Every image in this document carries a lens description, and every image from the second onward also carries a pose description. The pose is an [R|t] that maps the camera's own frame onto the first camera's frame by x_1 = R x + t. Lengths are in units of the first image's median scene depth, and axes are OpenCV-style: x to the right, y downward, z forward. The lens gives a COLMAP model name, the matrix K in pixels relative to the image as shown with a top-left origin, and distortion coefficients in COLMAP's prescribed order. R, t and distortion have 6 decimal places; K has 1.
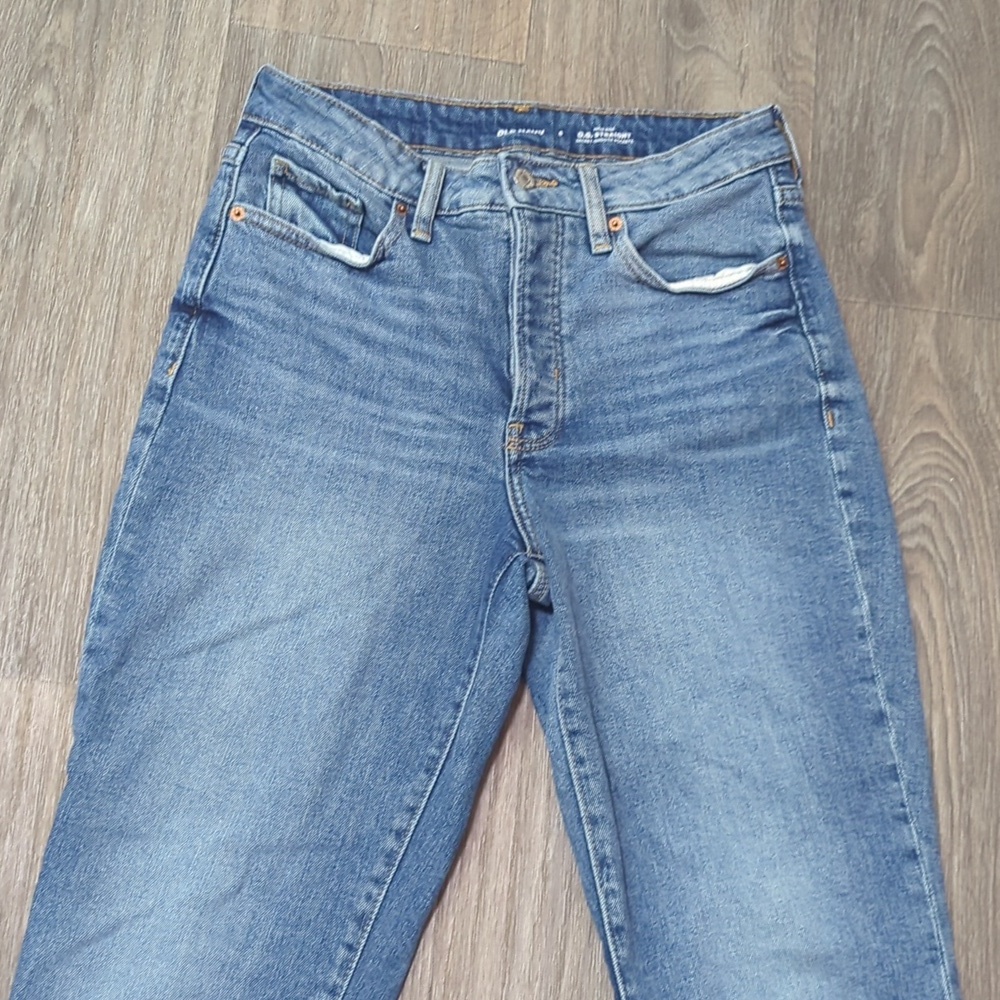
lens RADIAL K [[1830.4, 0, 502.1], [0, 1830.4, 497.7], [0, 0, 1]] dist [0.090083, 0.000000]
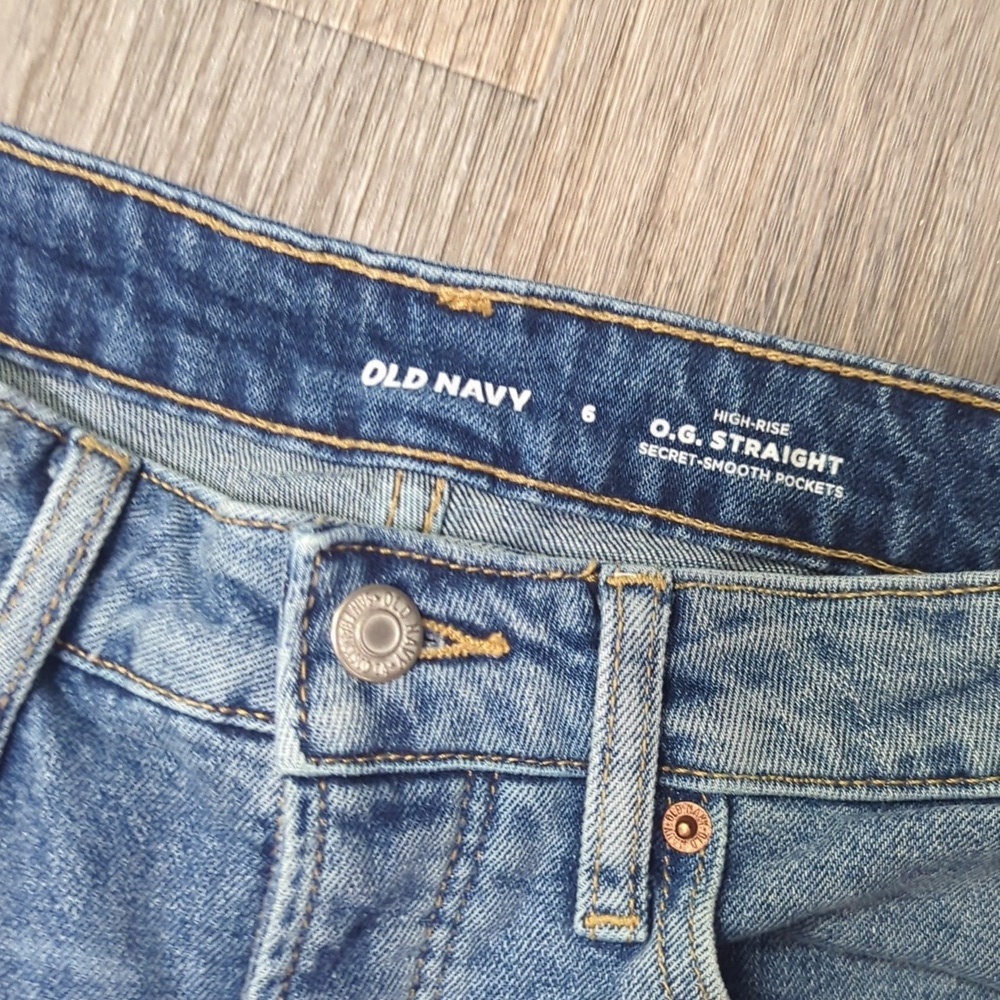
lens RADIAL K [[1830.4, 0, 507.6], [0, 1830.4, 502.9], [0, 0, 1]] dist [0.090083, 0.000000]
pose [[0.966858, 0.235623, -0.098320, 0.051304], [-0.196594, 0.932777, 0.302124, -0.271618], [0.162898, -0.272781, 0.948185, 0.747797]]
